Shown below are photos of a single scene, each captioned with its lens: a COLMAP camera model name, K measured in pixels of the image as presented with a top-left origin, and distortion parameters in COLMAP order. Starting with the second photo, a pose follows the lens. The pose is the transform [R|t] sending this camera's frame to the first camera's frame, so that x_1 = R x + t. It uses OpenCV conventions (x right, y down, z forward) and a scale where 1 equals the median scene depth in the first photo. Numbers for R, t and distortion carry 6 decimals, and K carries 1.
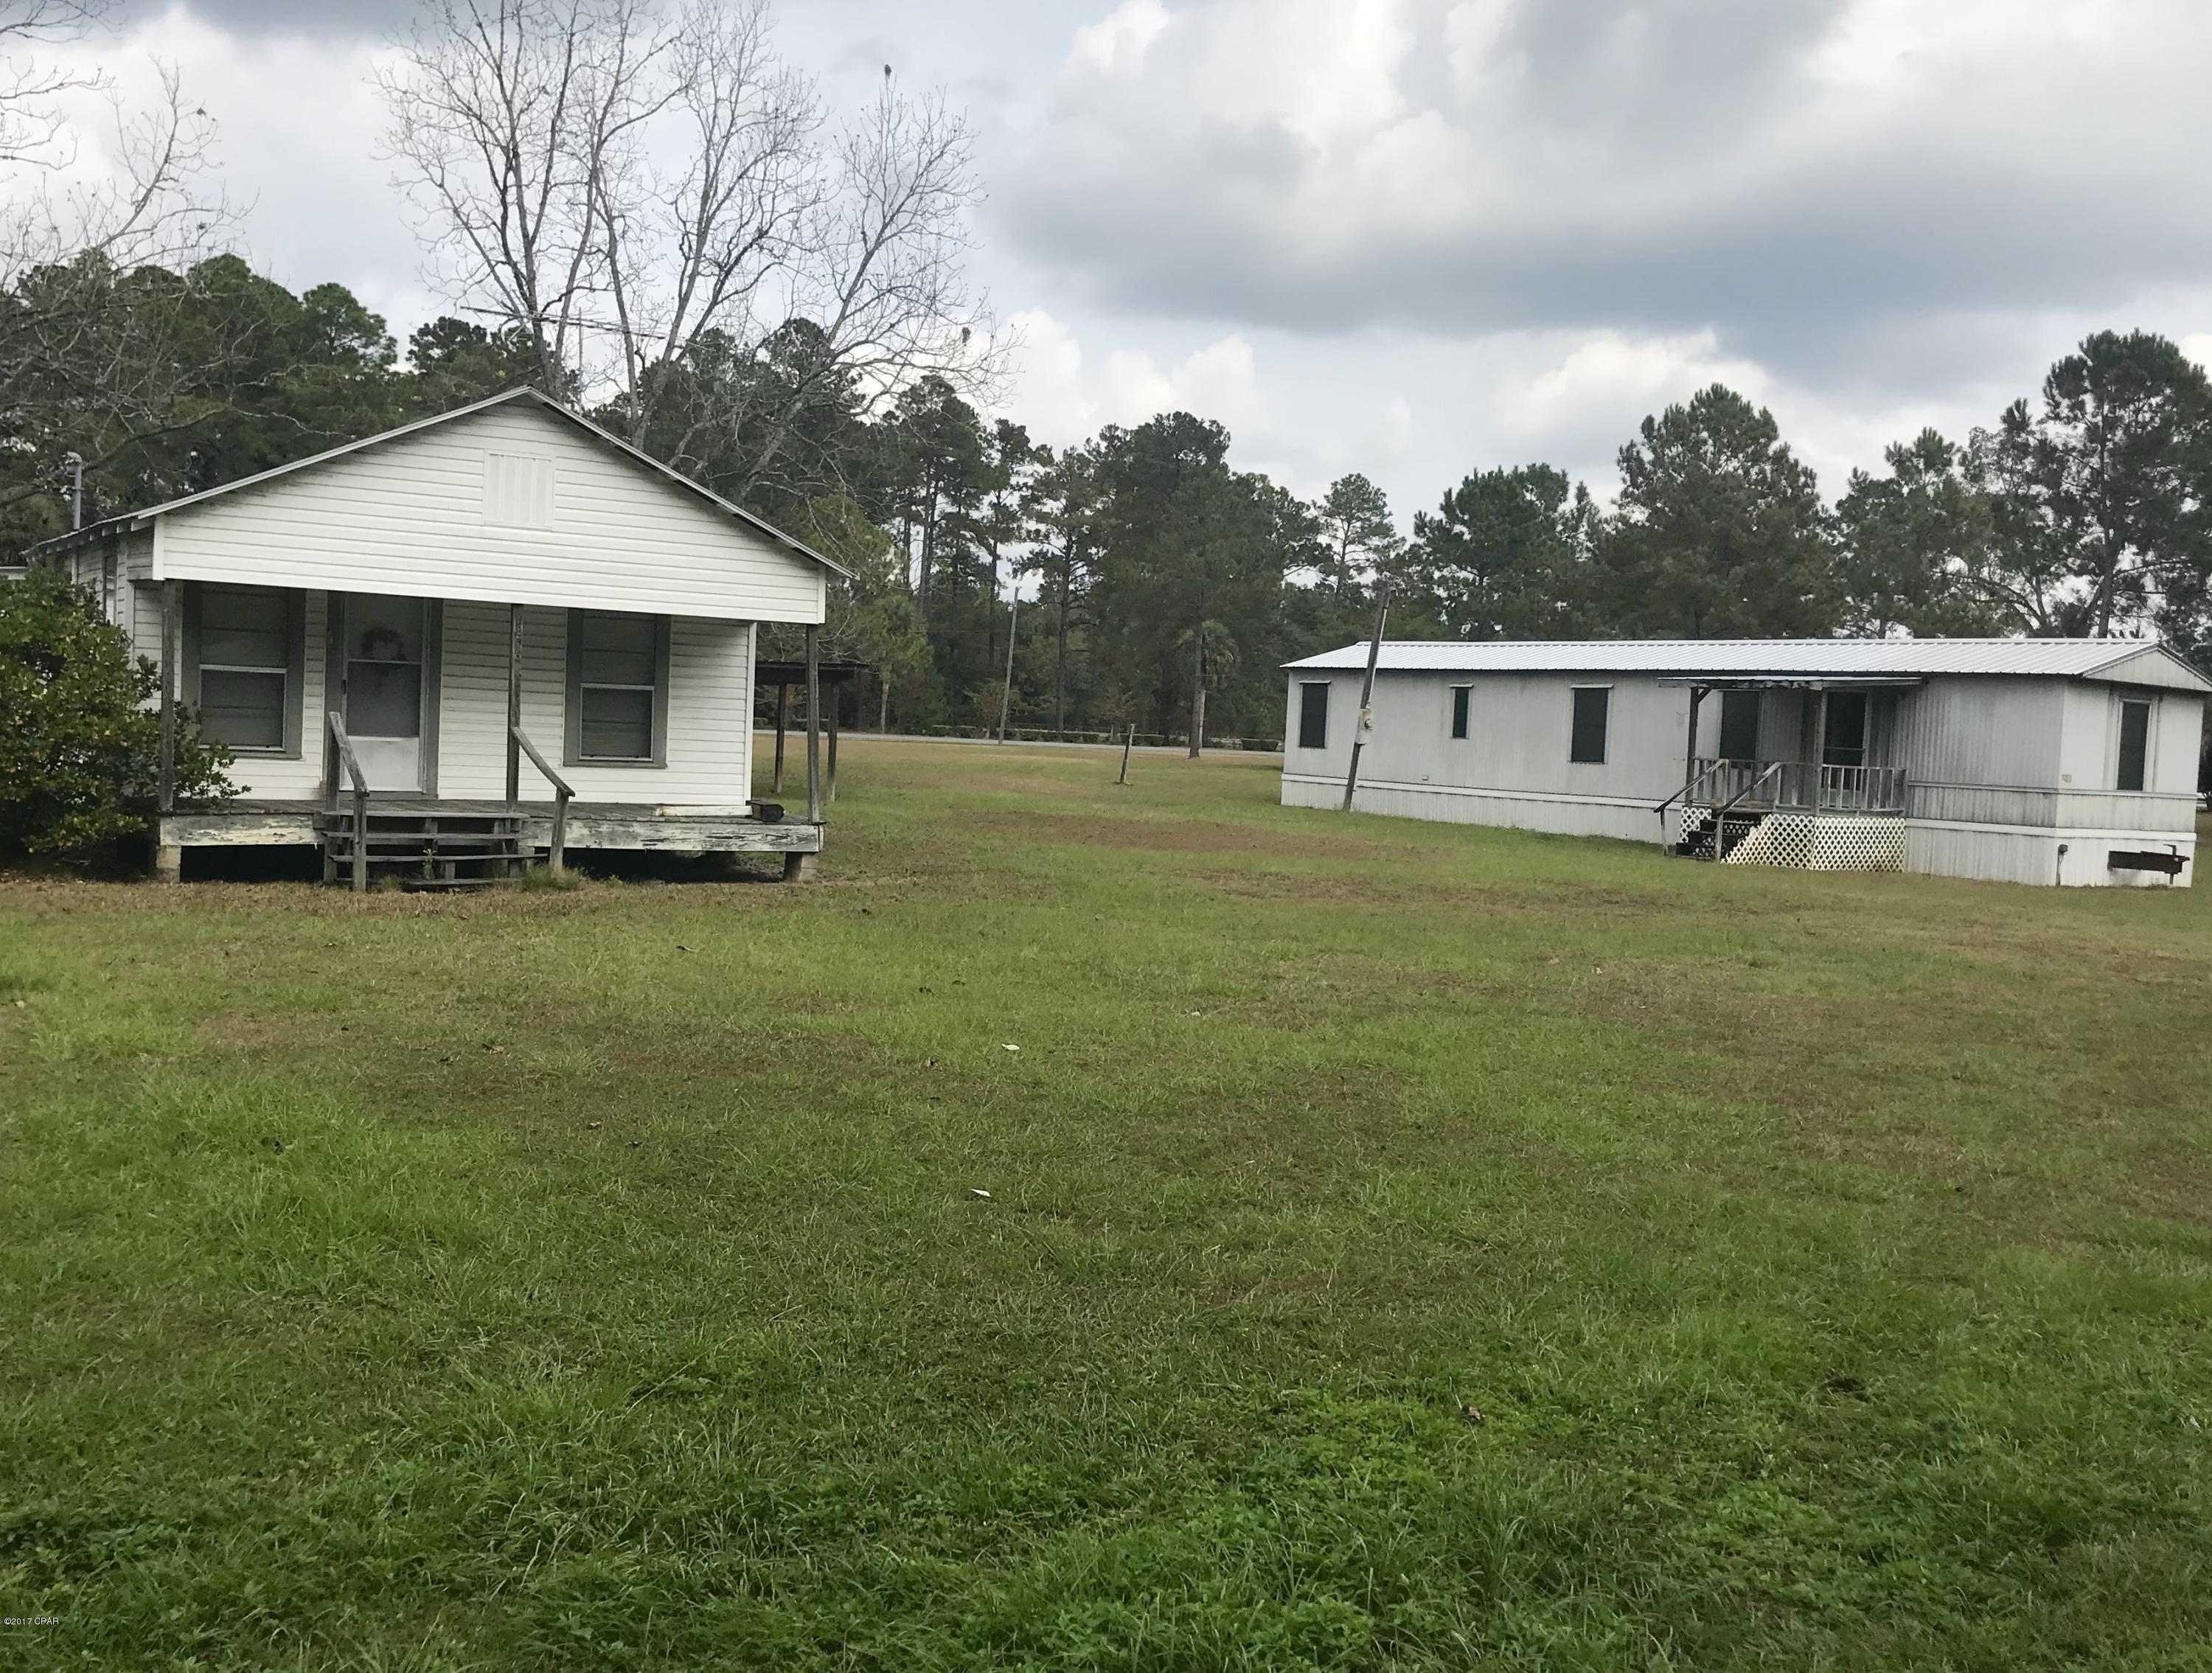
lens RADIAL K [[2187.0, 0, 1060.6], [0, 2187.0, 833.7], [0, 0, 1]] dist [0.061311, 0.003005]
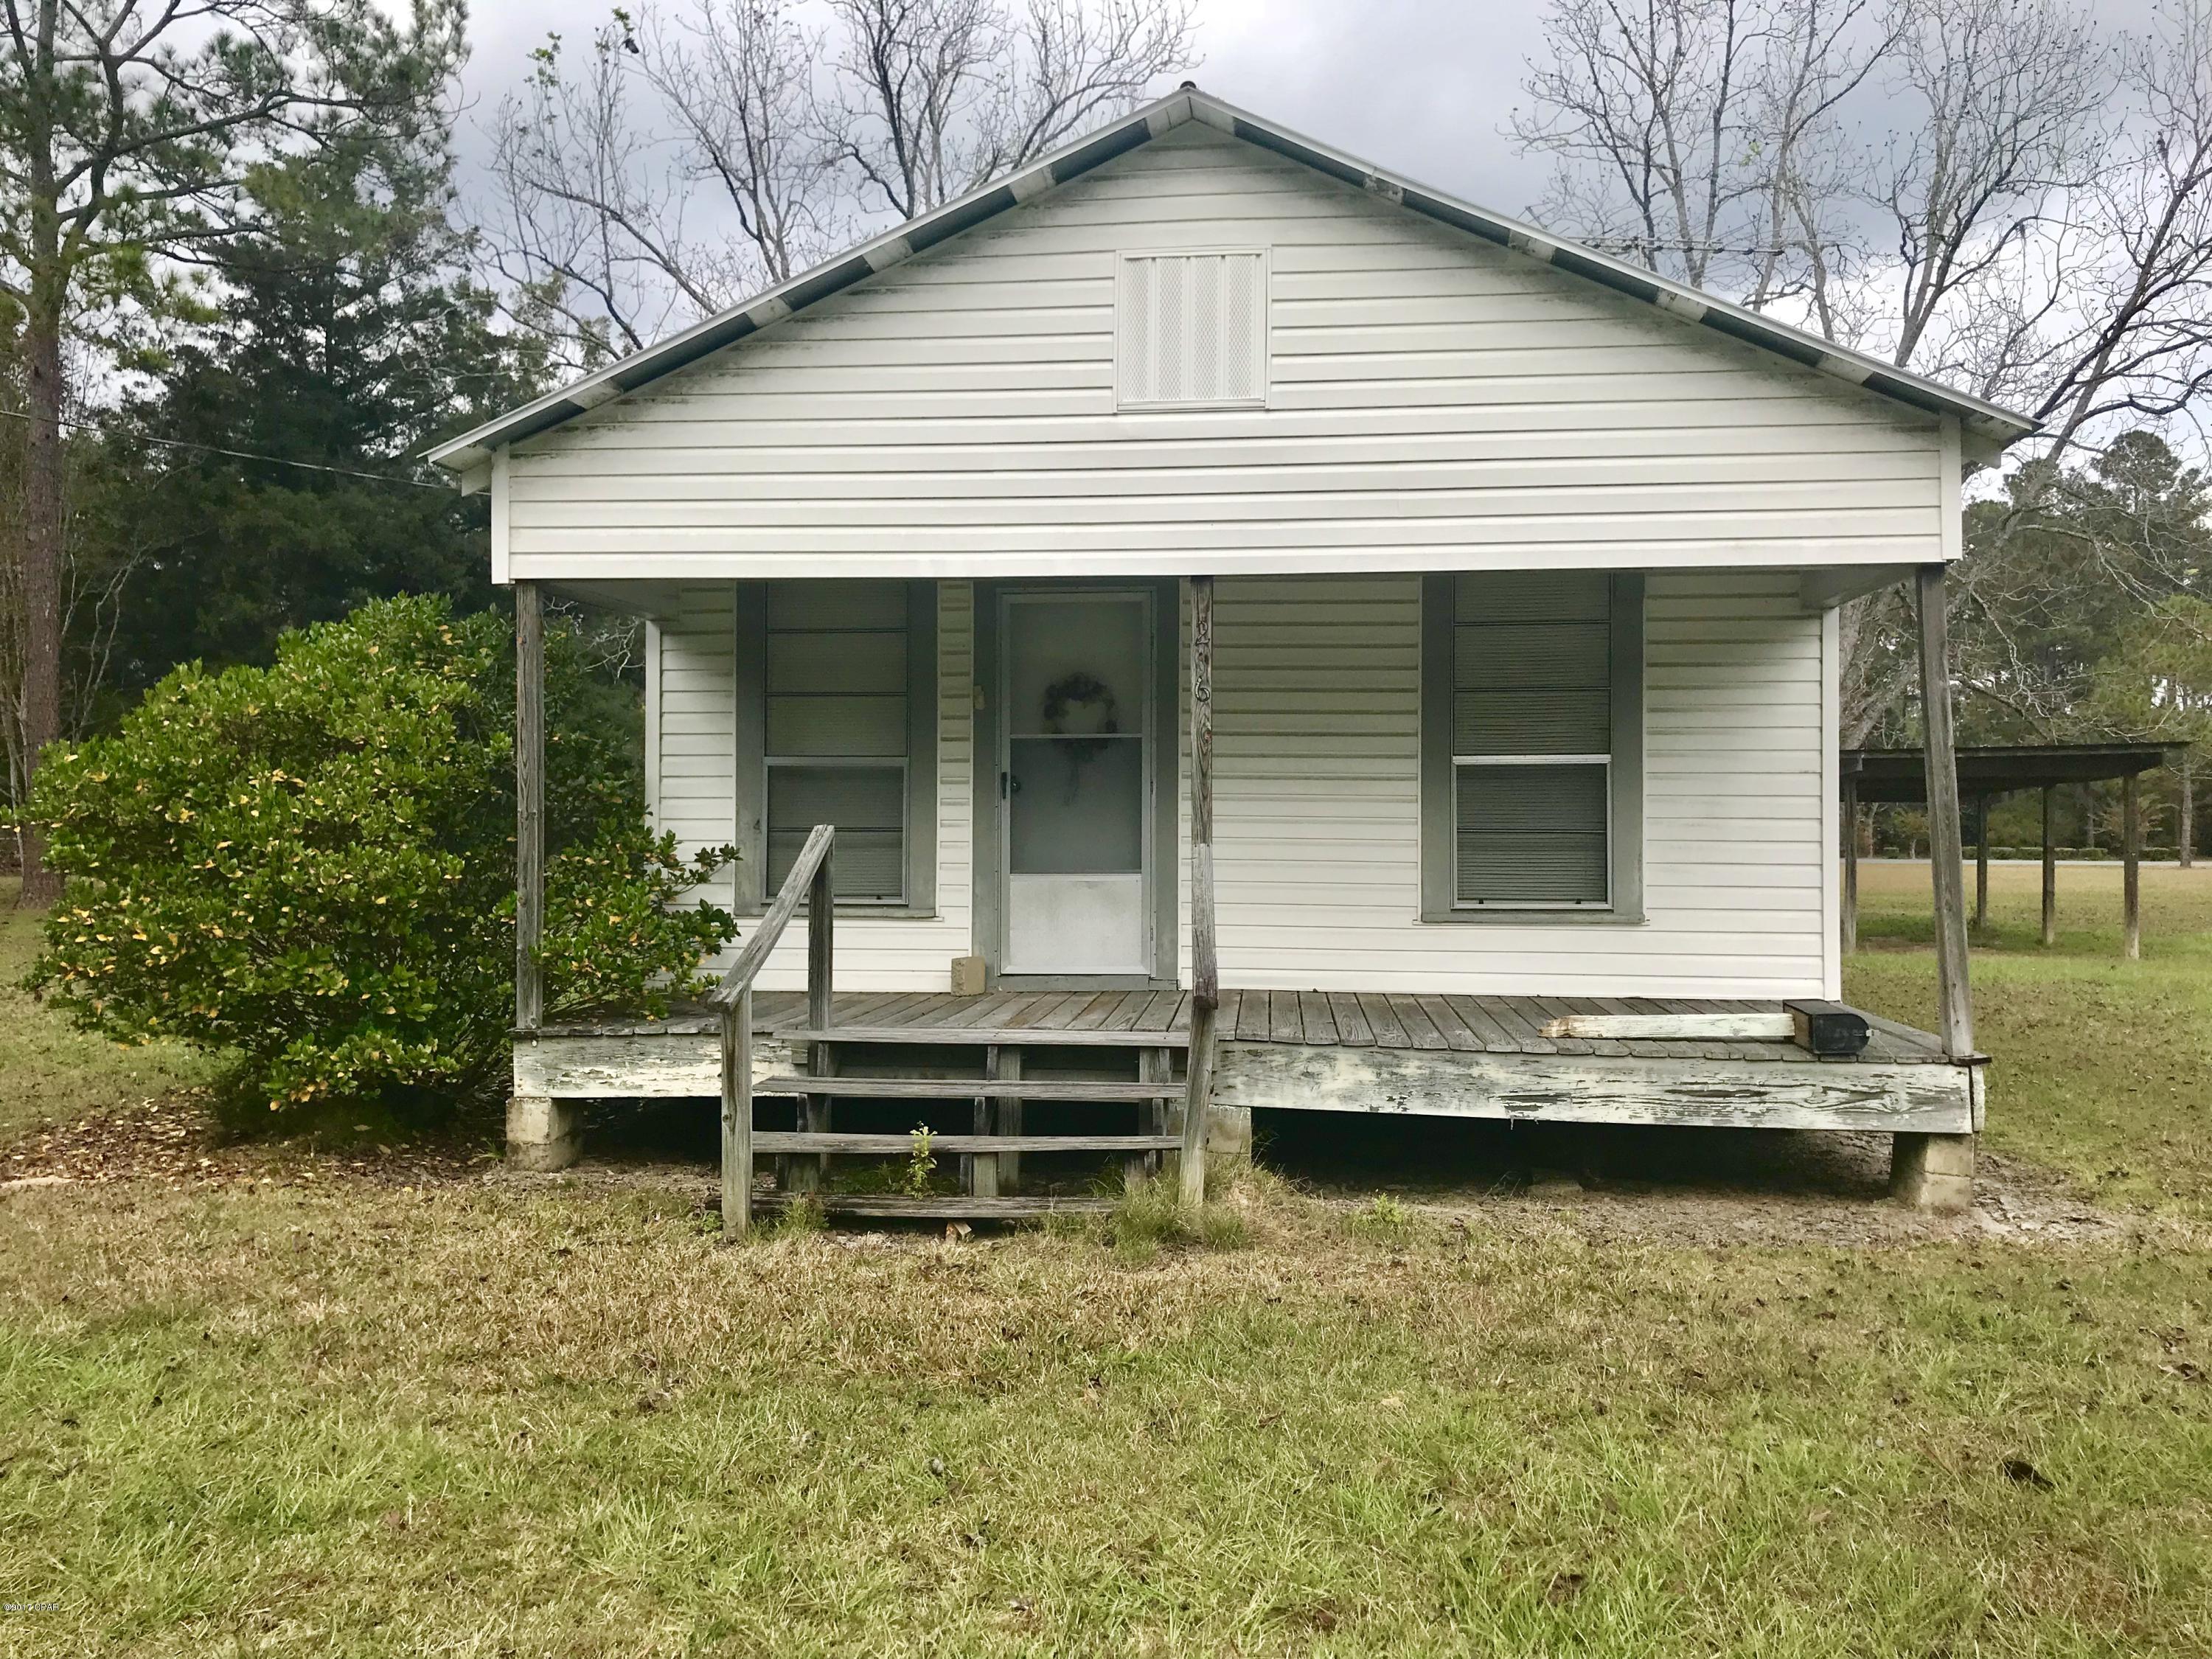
lens RADIAL K [[1817.4, 0, 1100.1], [0, 1817.4, 800.8], [0, 0, 1]] dist [0.010099, 0.000674]
pose [[0.795420, -0.053003, -0.603736, -0.019423], [-0.000826, 0.996073, -0.088535, -0.012750], [0.606058, 0.070921, 0.792252, 0.365259]]
